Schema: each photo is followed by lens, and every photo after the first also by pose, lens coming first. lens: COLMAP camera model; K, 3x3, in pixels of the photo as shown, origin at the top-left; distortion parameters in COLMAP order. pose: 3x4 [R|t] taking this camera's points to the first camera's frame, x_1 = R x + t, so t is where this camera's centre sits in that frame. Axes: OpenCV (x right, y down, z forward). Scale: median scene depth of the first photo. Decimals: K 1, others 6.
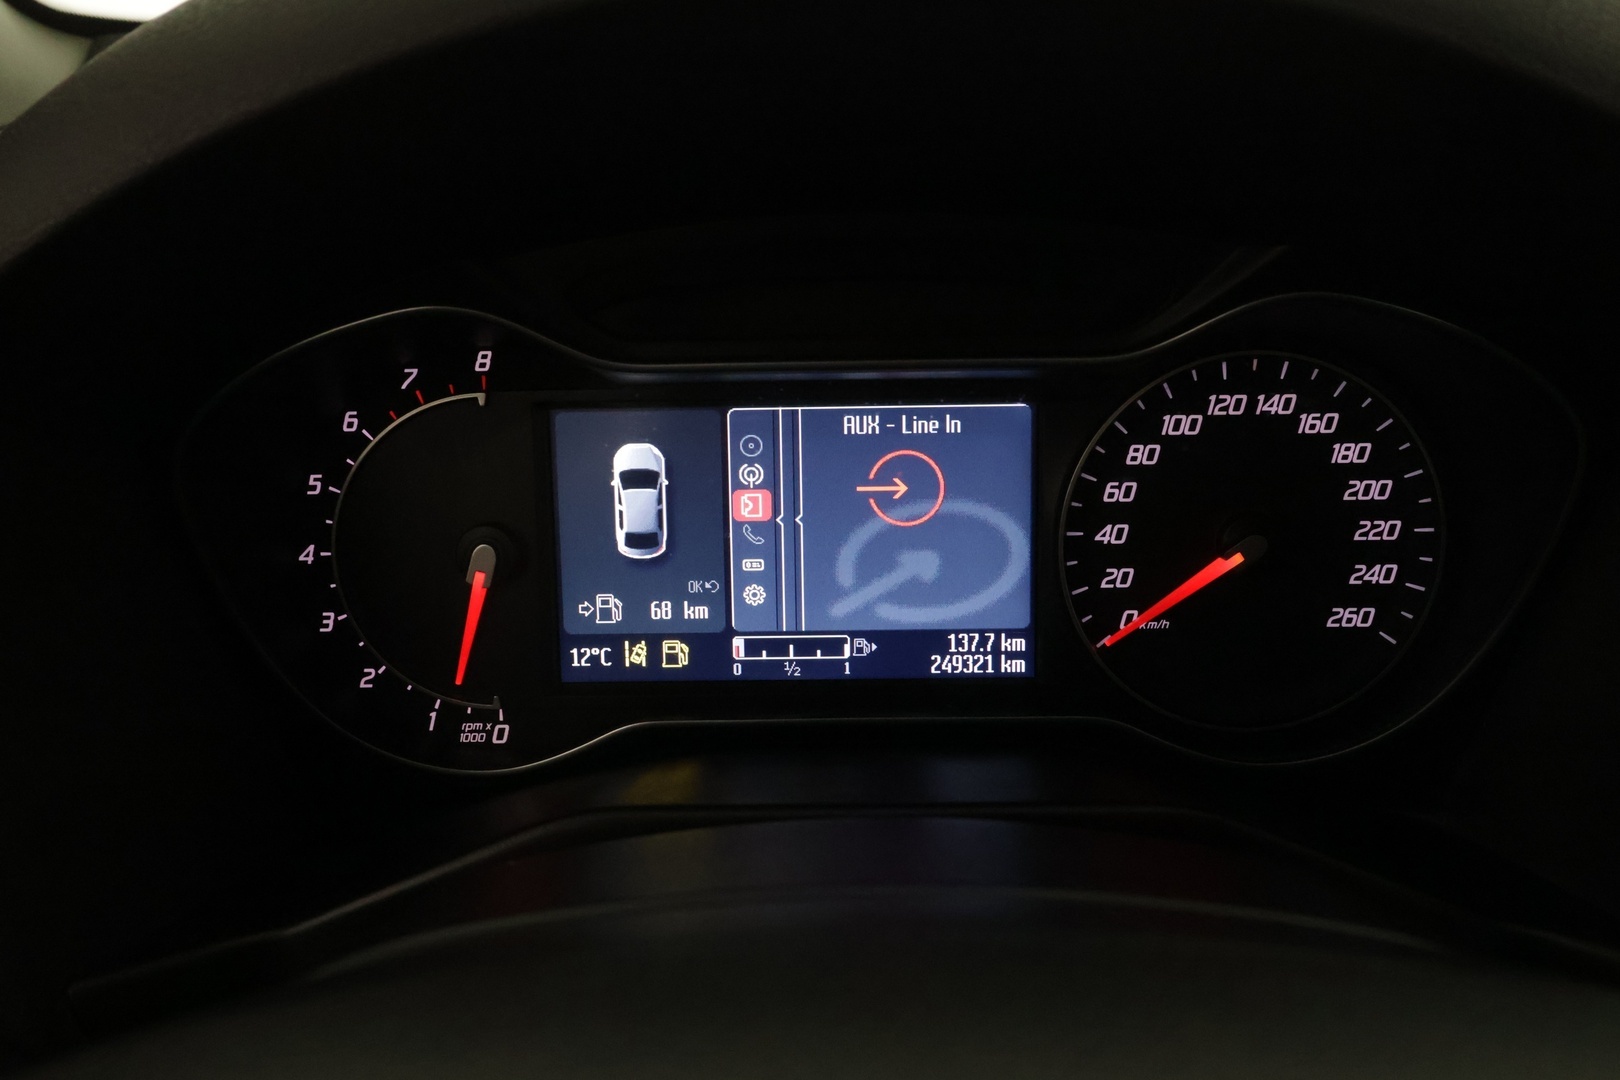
lens RADIAL K [[1343.3, 0, 816.3], [0, 1343.3, 528.3], [0, 0, 1]] dist [-0.024030, 0.019707]
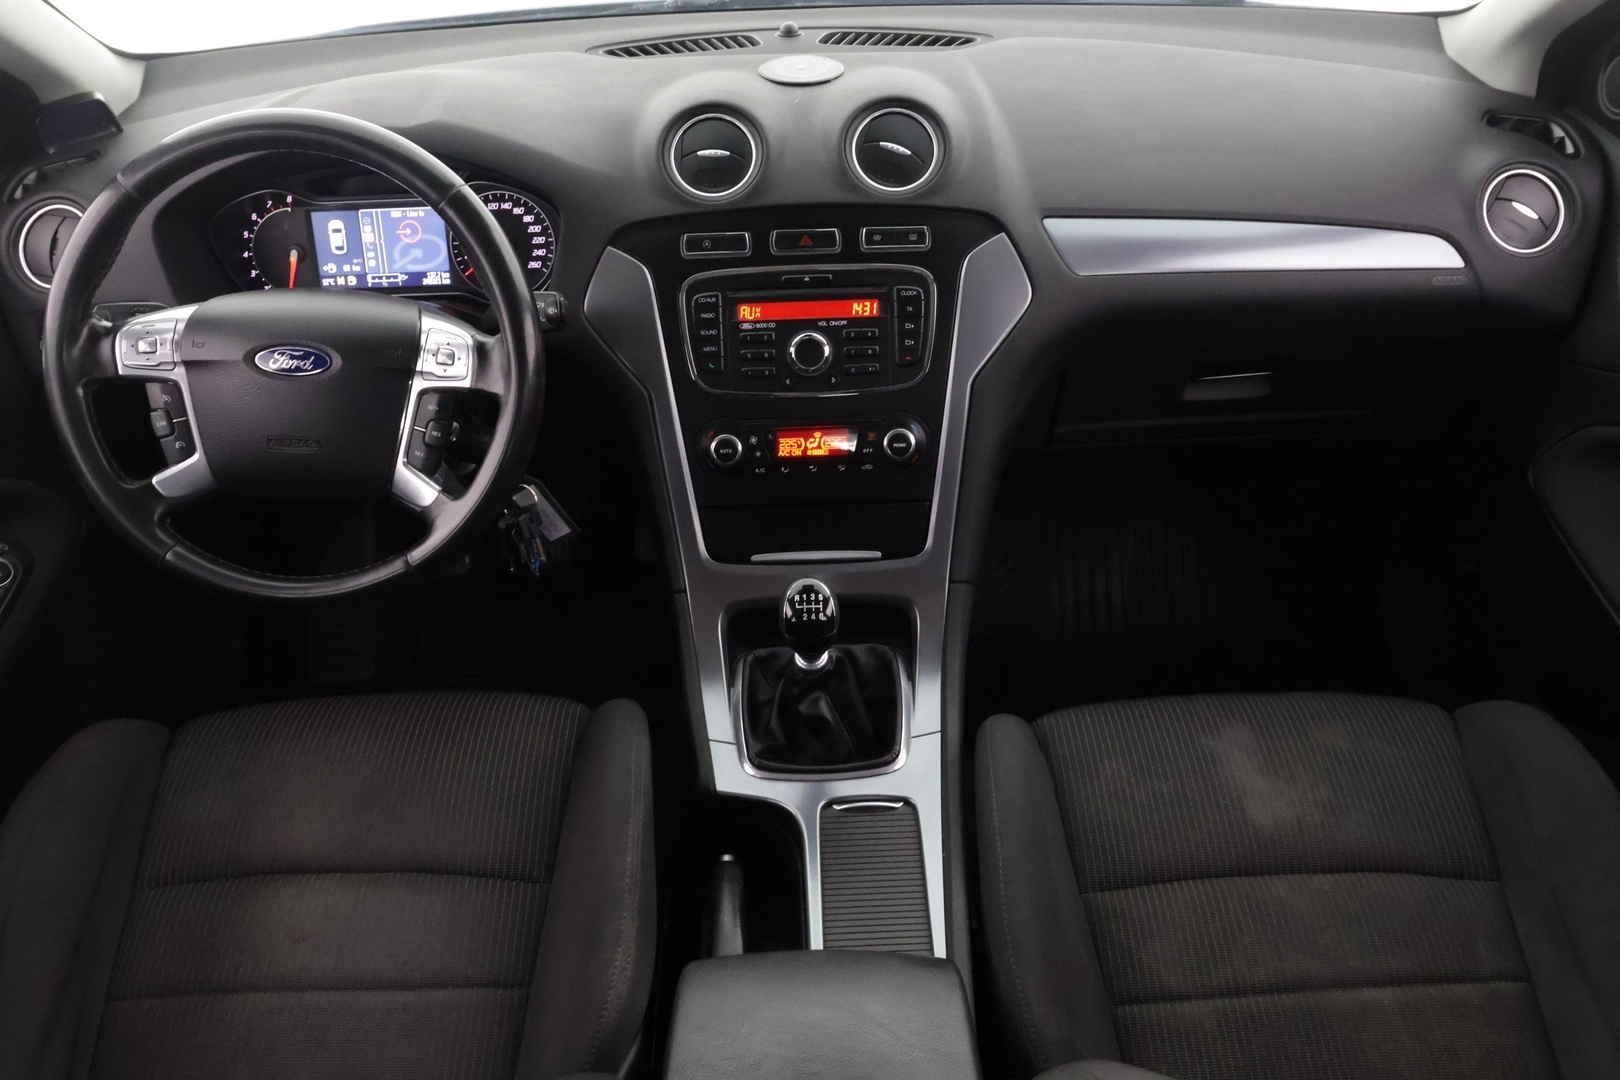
lens RADIAL K [[1343.3, 0, 803.2], [0, 1343.3, 517.6], [0, 0, 1]] dist [-0.024030, 0.019707]
pose [[0.999540, -0.025993, 0.015612, 1.053249], [0.022701, 0.982858, 0.182960, 0.091652], [-0.020100, -0.182522, 0.982996, -2.720829]]
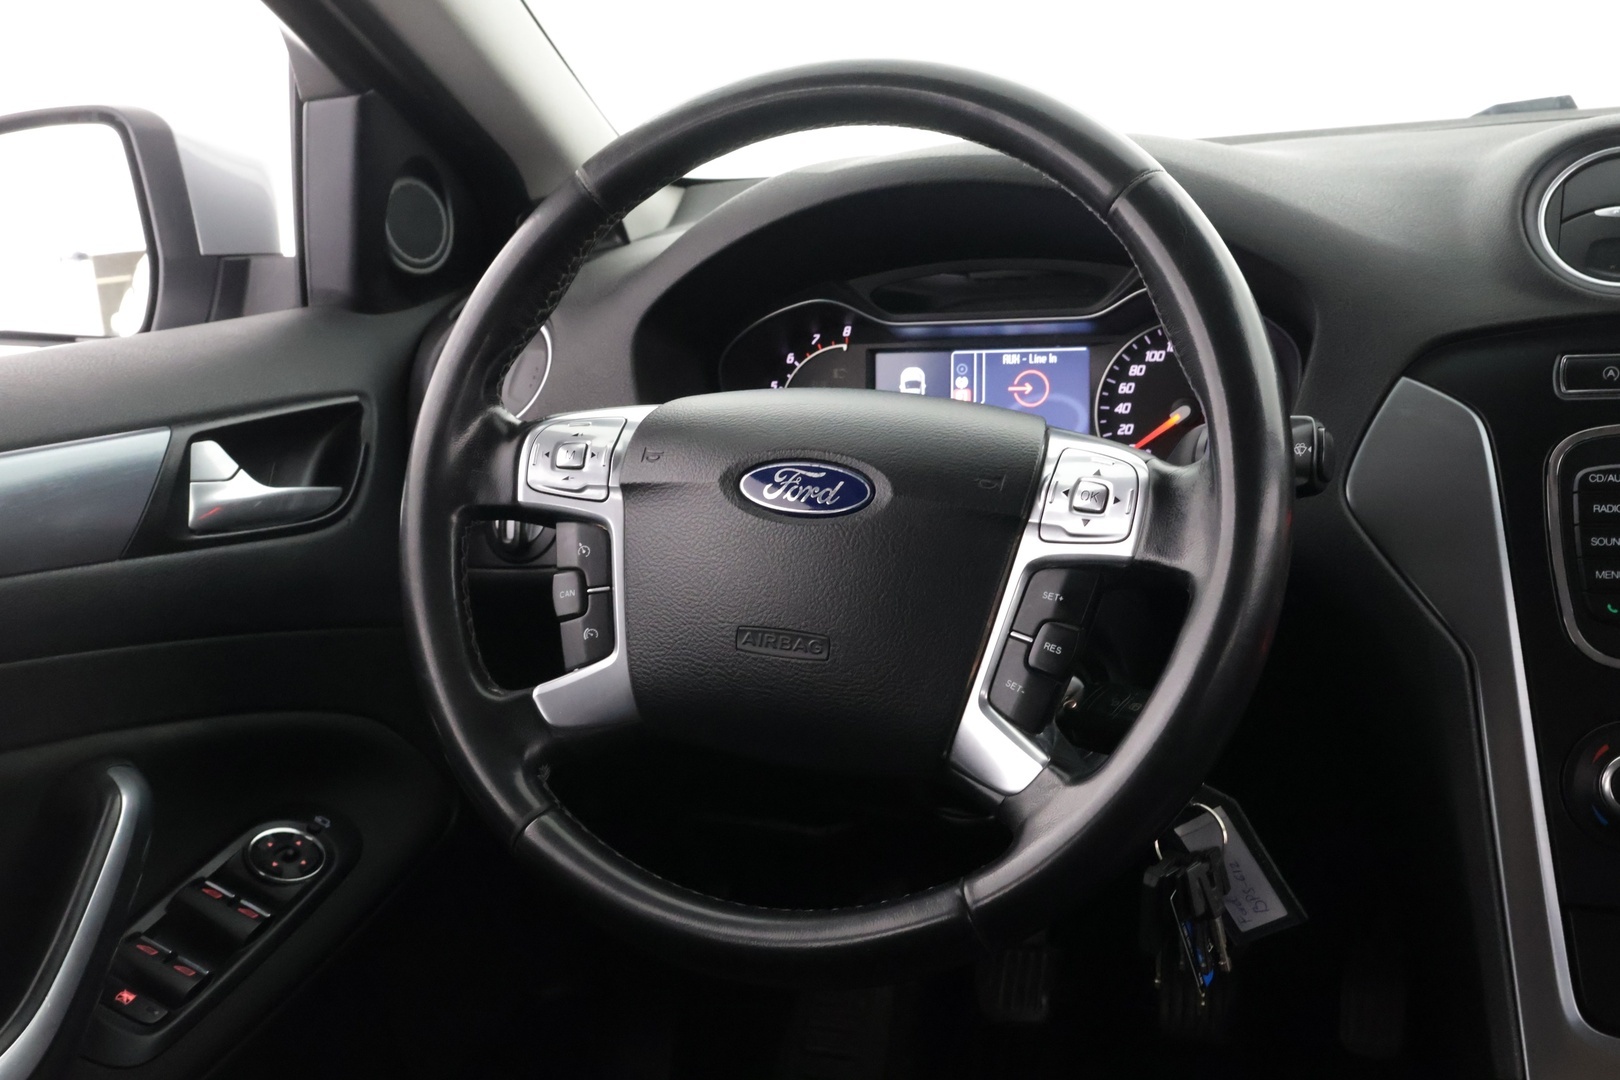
lens RADIAL K [[1714.6, 0, 809.5], [0, 1714.6, 526.1], [0, 0, 1]] dist [-0.018303, 0.000000]
pose [[0.933985, 0.027859, -0.356225, 0.720404], [-0.068926, 0.992278, -0.103116, 0.496856], [0.350602, 0.120862, 0.928693, -1.640887]]
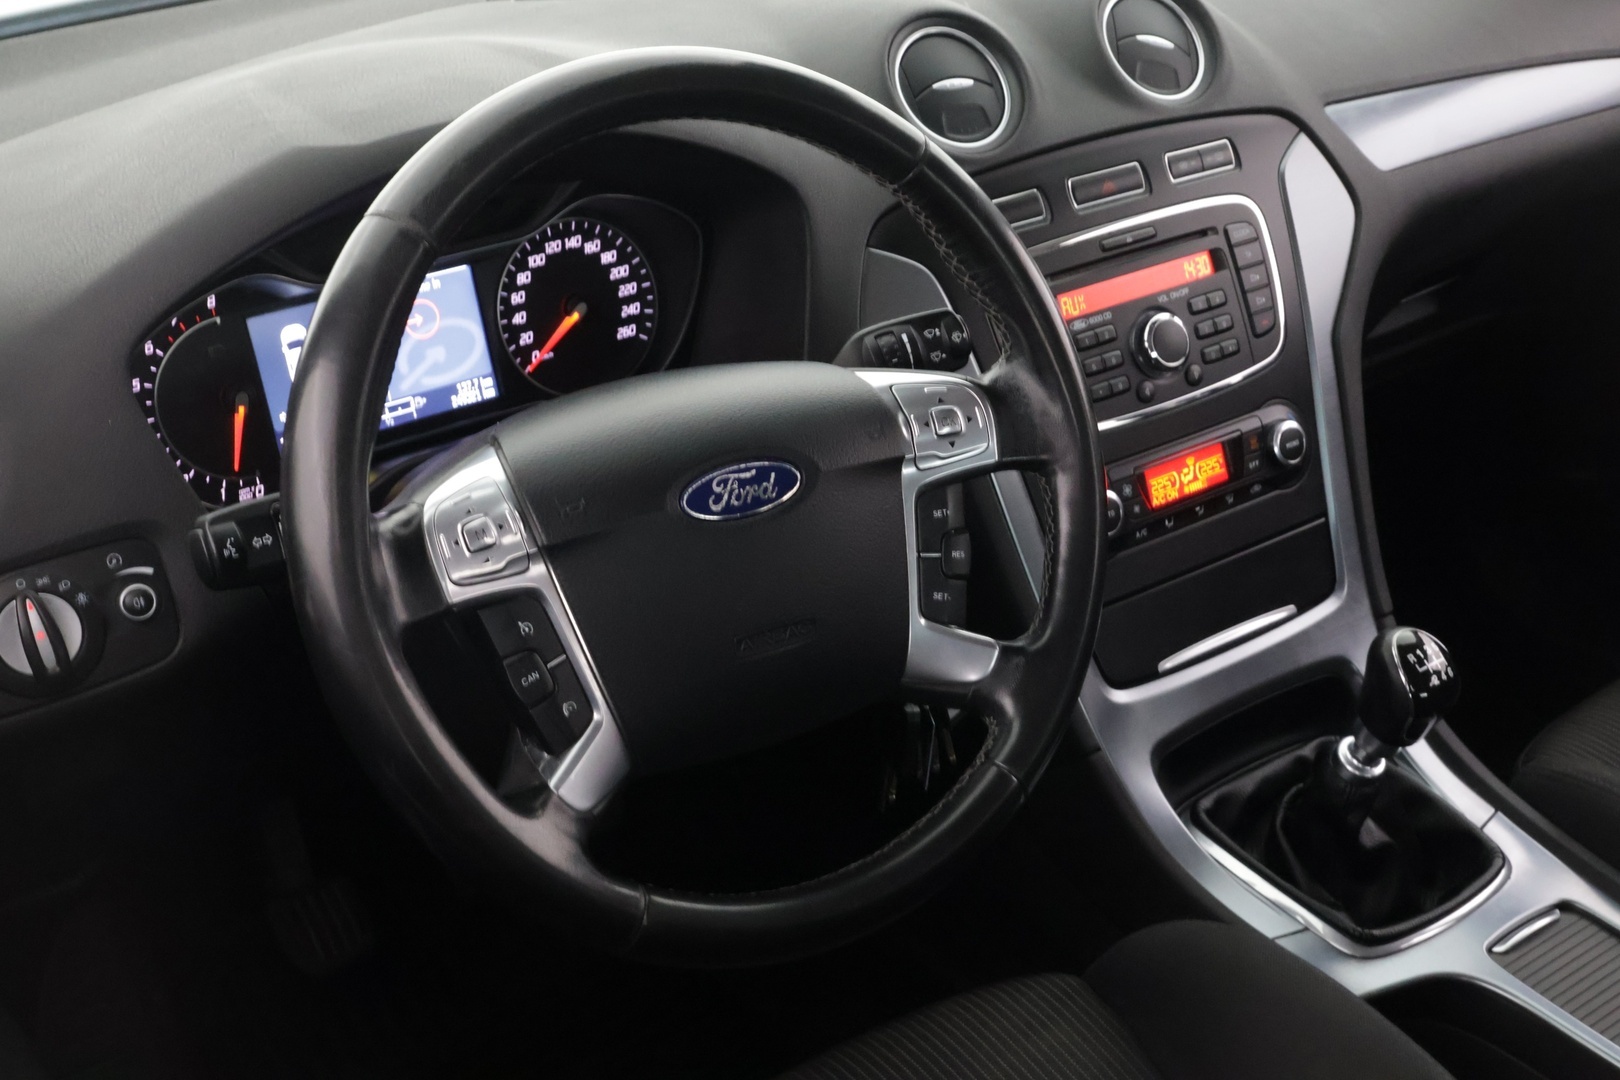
lens RADIAL K [[1961.4, 0, 806.1], [0, 1961.4, 538.0], [0, 0, 1]] dist [-0.011385, 0.000000]
pose [[0.809430, -0.277160, 0.517692, -1.099784], [0.238296, 0.960785, 0.141798, 0.006792], [-0.536692, 0.008588, 0.843735, -1.829291]]
